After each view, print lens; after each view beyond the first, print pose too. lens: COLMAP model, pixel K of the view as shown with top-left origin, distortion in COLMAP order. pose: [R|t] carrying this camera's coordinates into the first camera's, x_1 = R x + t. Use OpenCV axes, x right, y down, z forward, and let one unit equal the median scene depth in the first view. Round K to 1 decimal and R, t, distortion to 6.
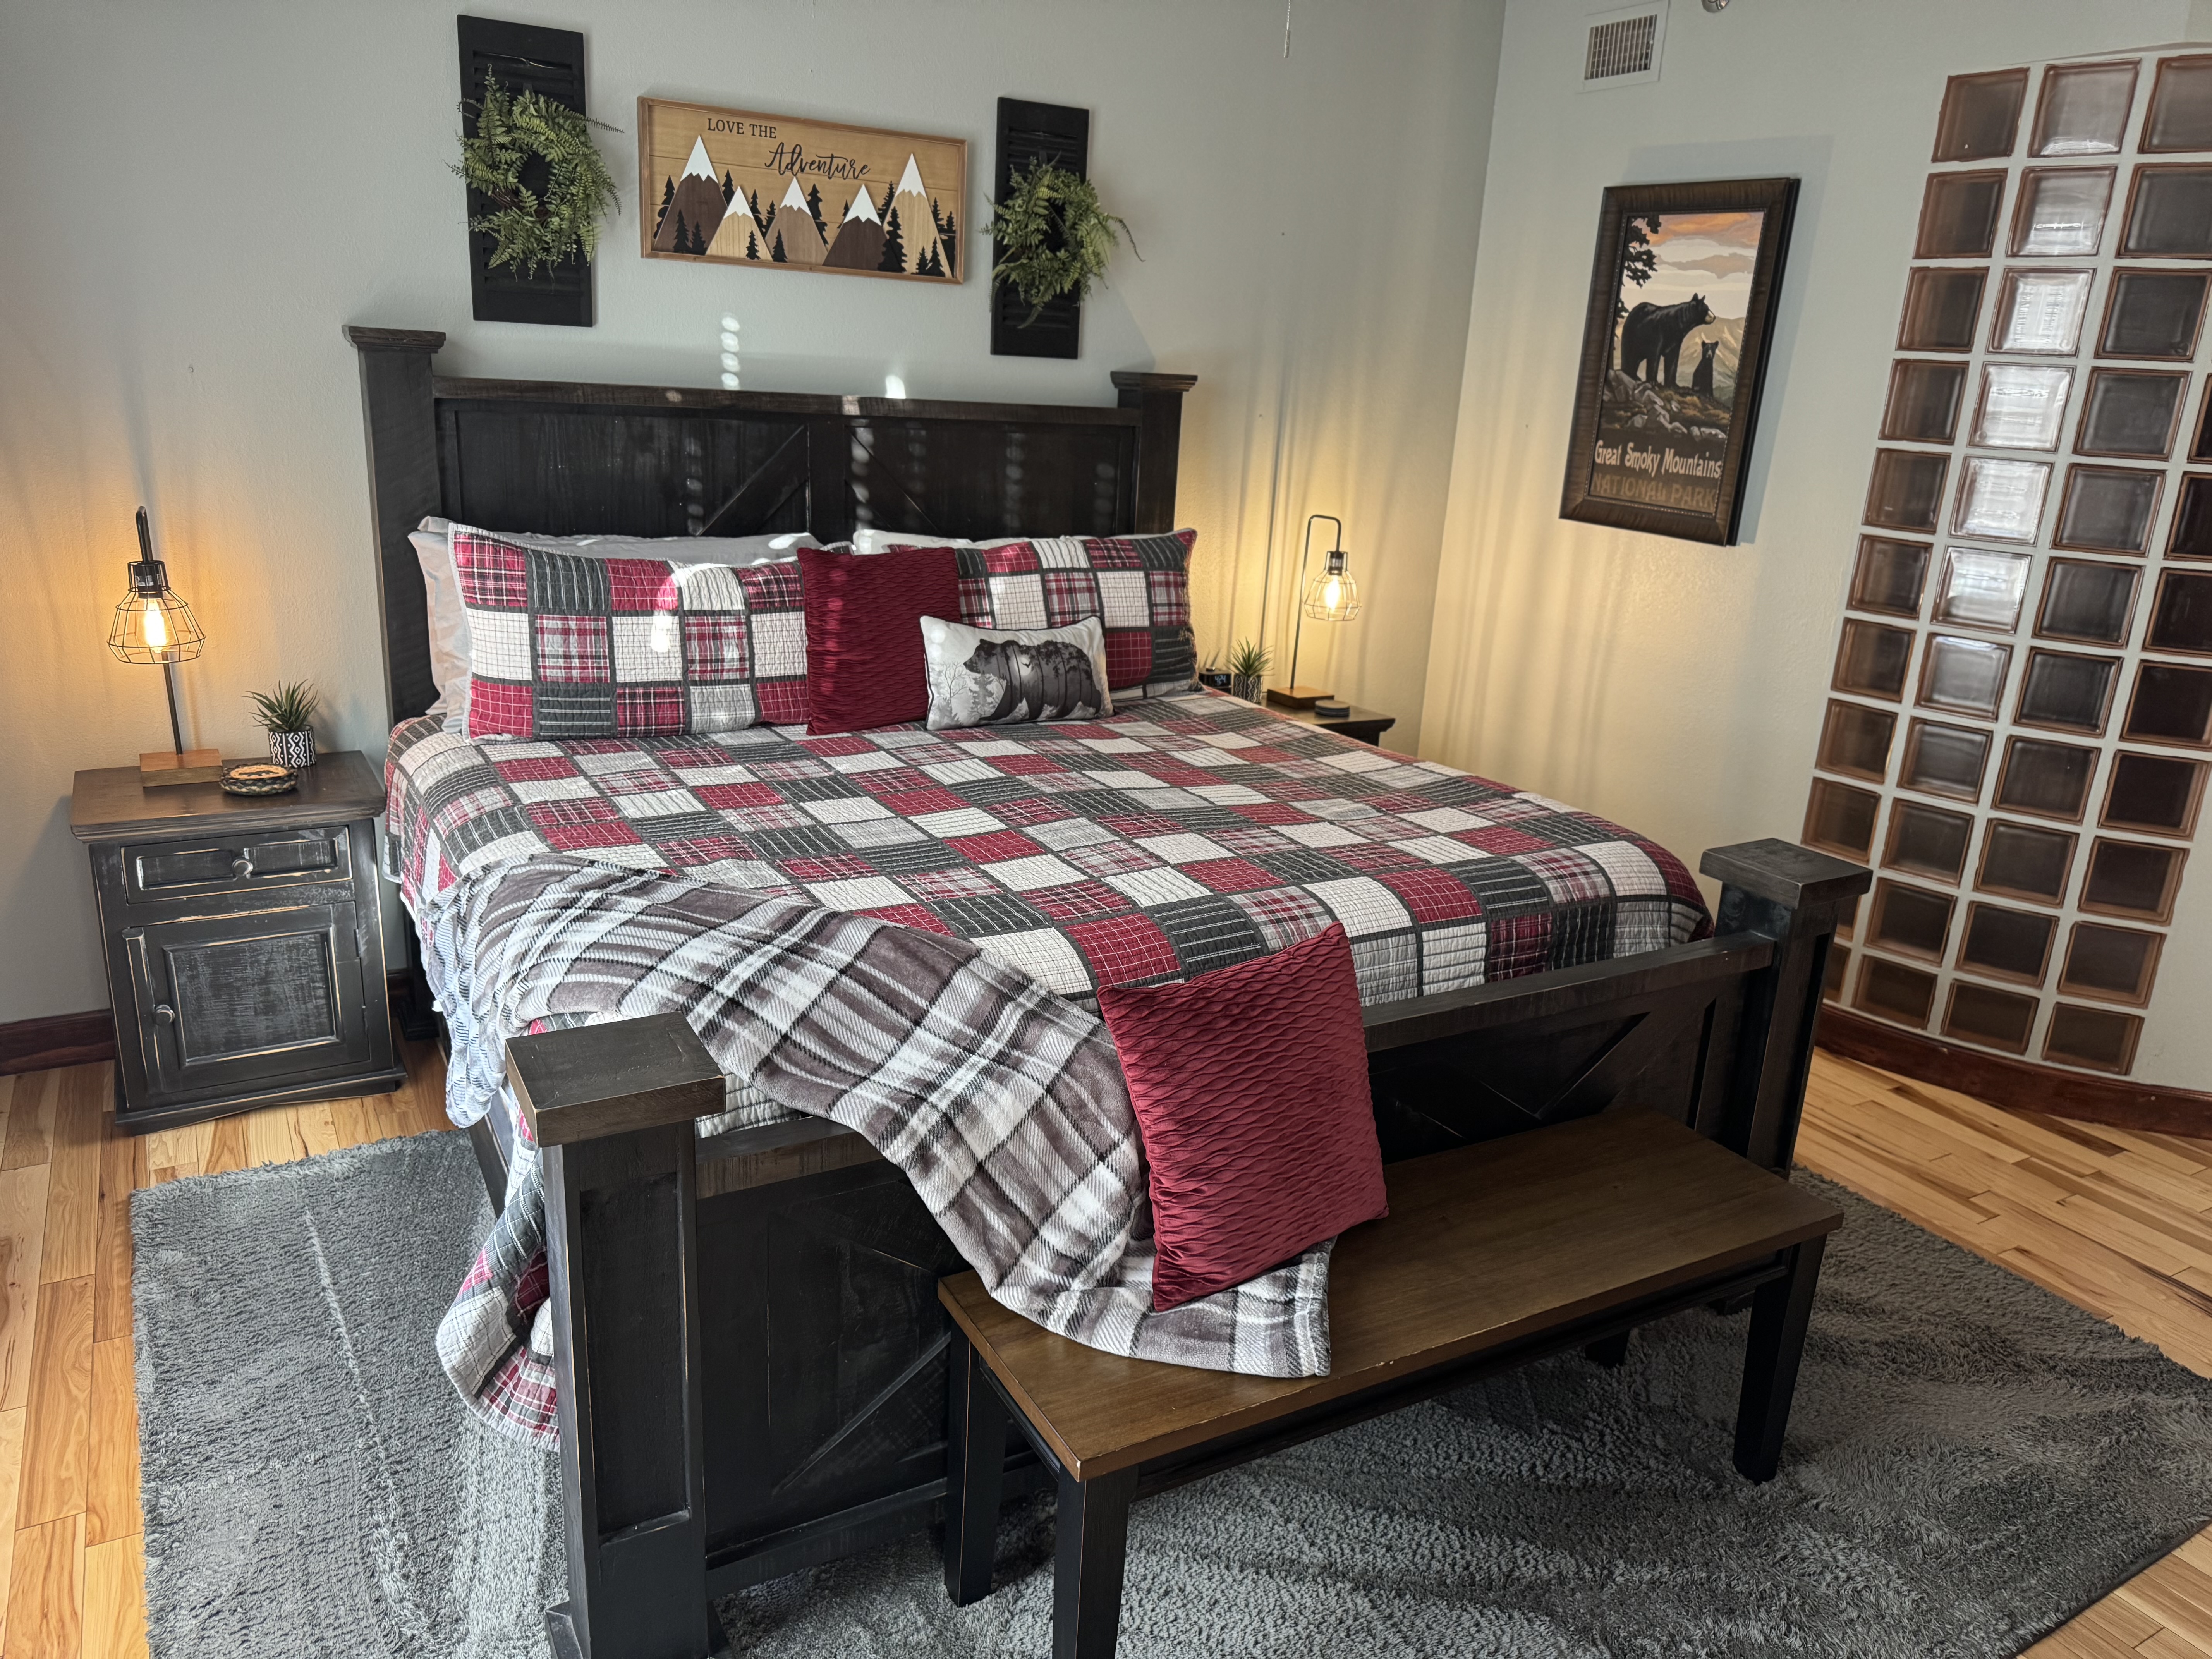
lens RADIAL K [[1580.0, 0, 1106.0], [0, 1580.0, 829.5], [0, 0, 1]] dist [0.092283, -0.266964]
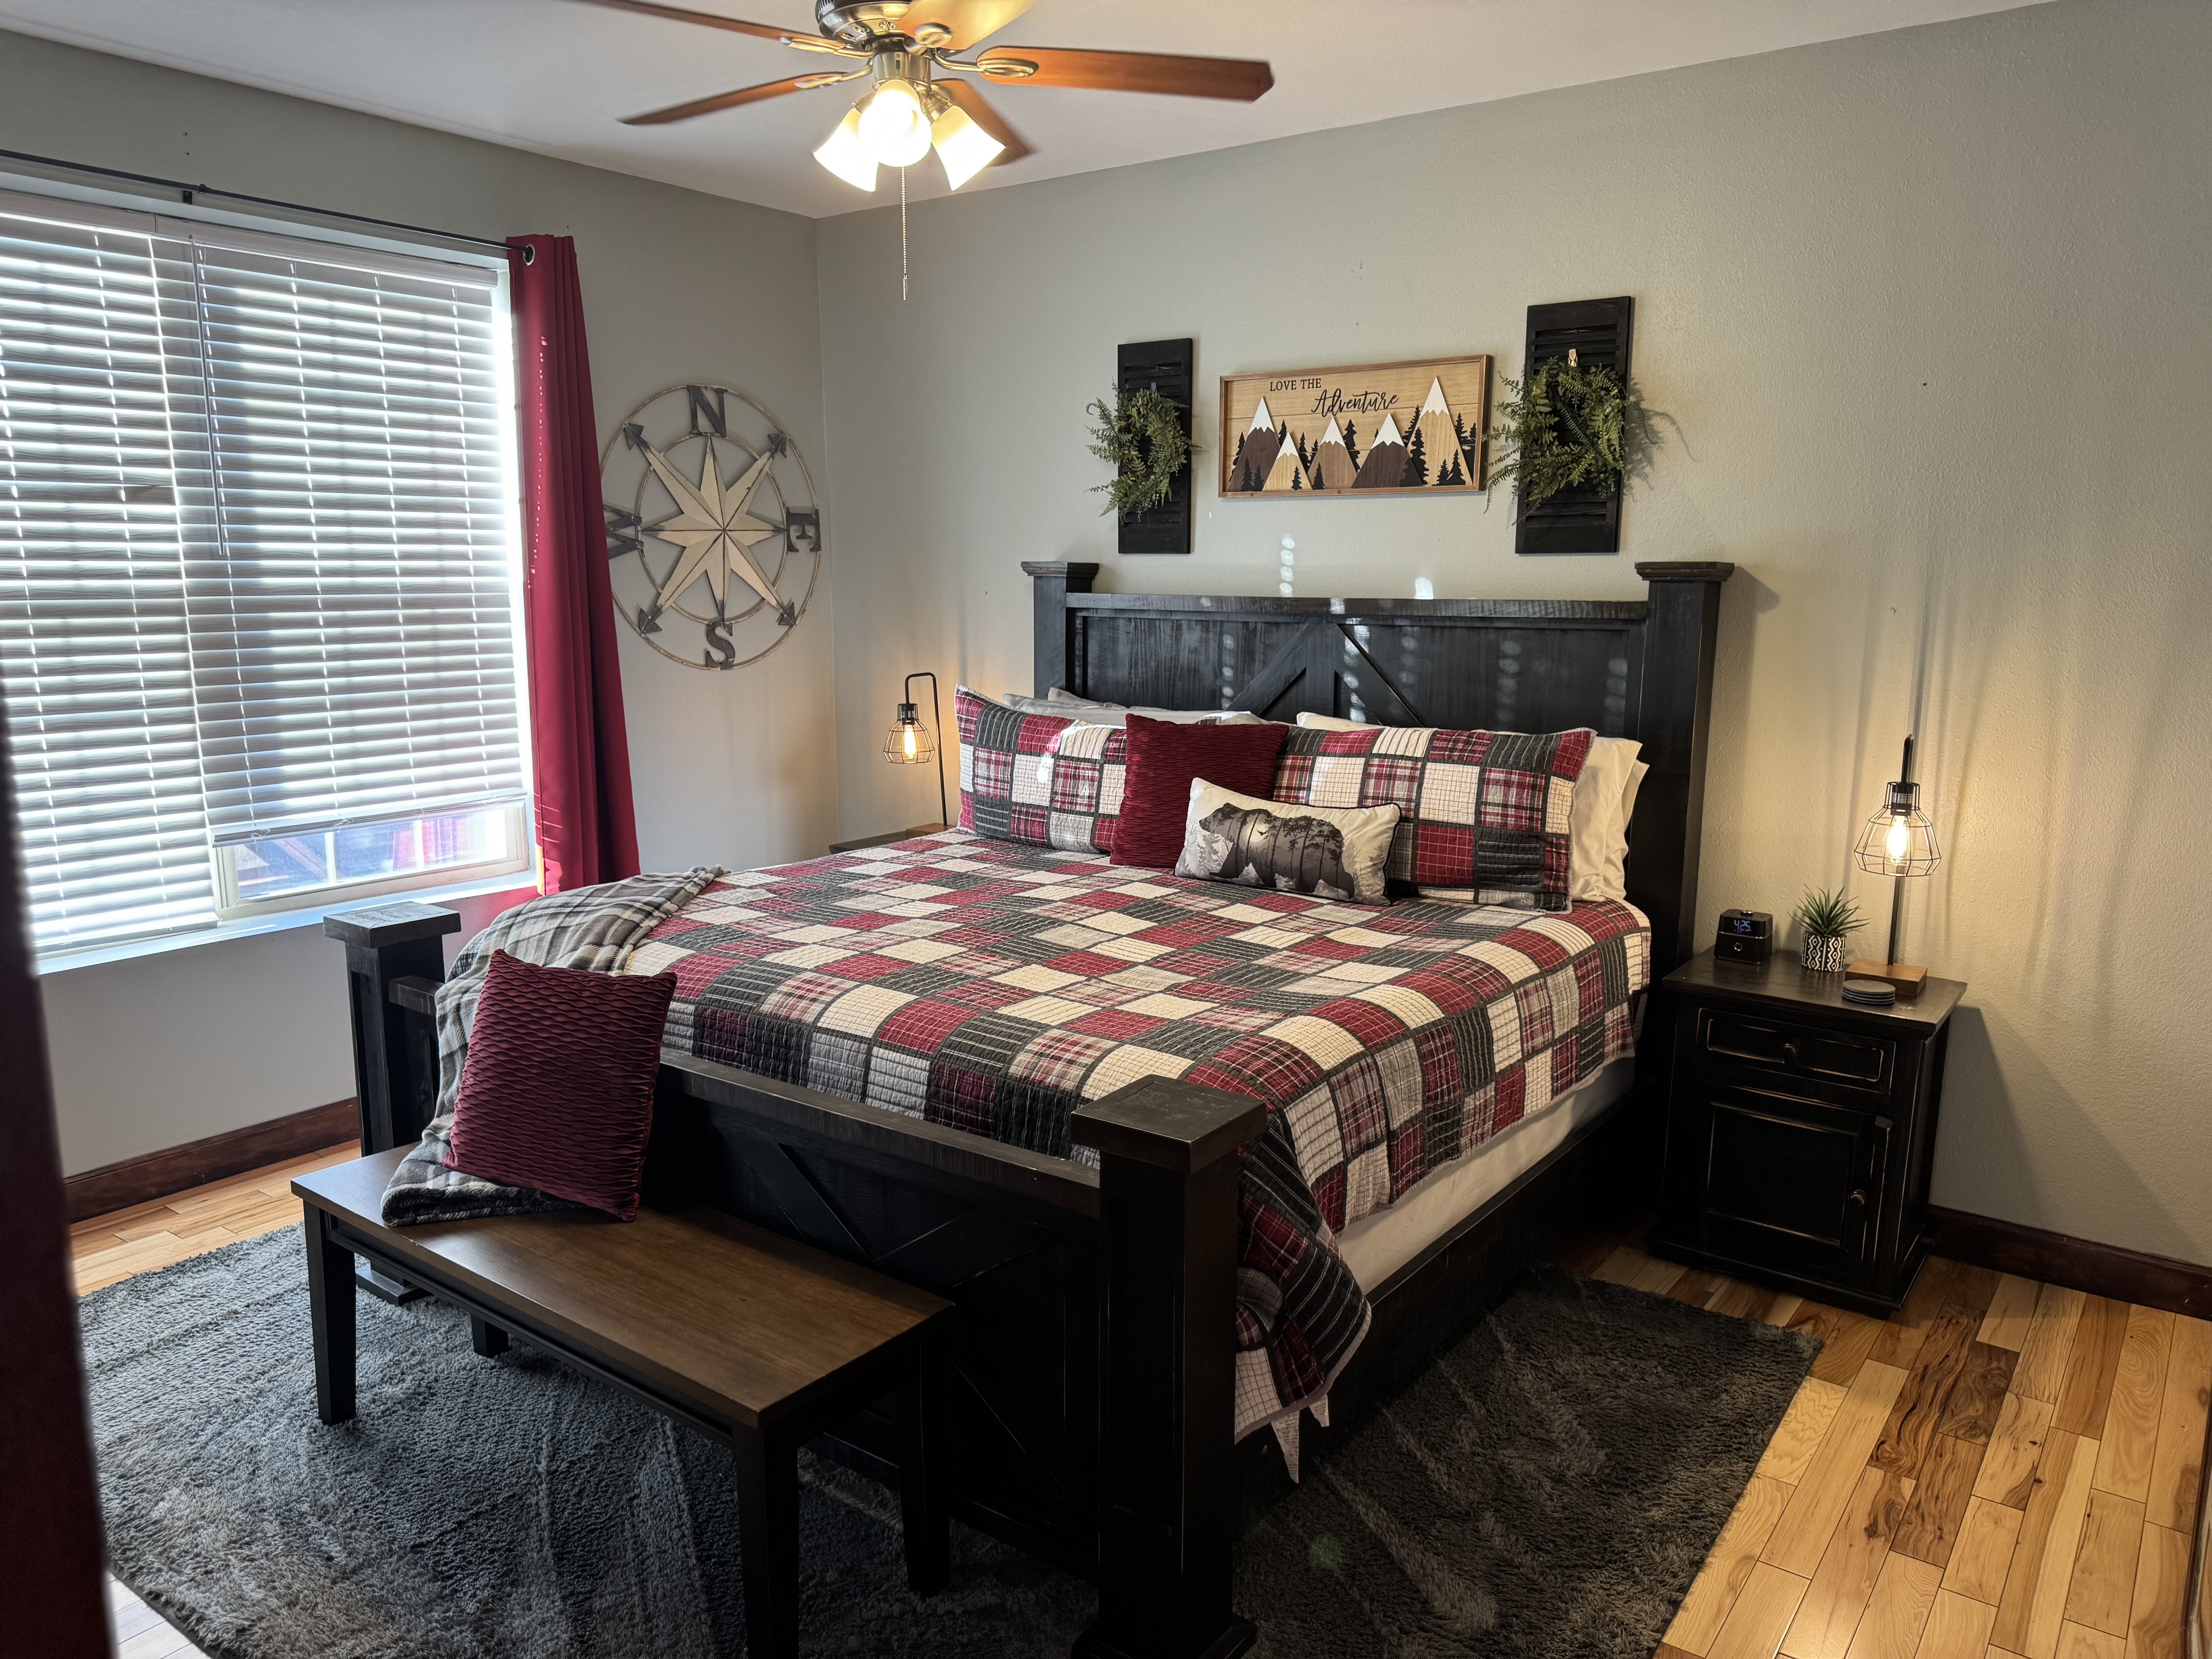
lens RADIAL K [[1540.3, 0, 1106.0], [0, 1540.3, 829.5], [0, 0, 1]] dist [0.063911, -0.068305]
pose [[0.385971, 0.103983, -0.916632, 0.821916], [-0.239960, 0.970740, 0.009080, -0.086008], [0.890756, 0.216450, 0.399629, 0.465119]]
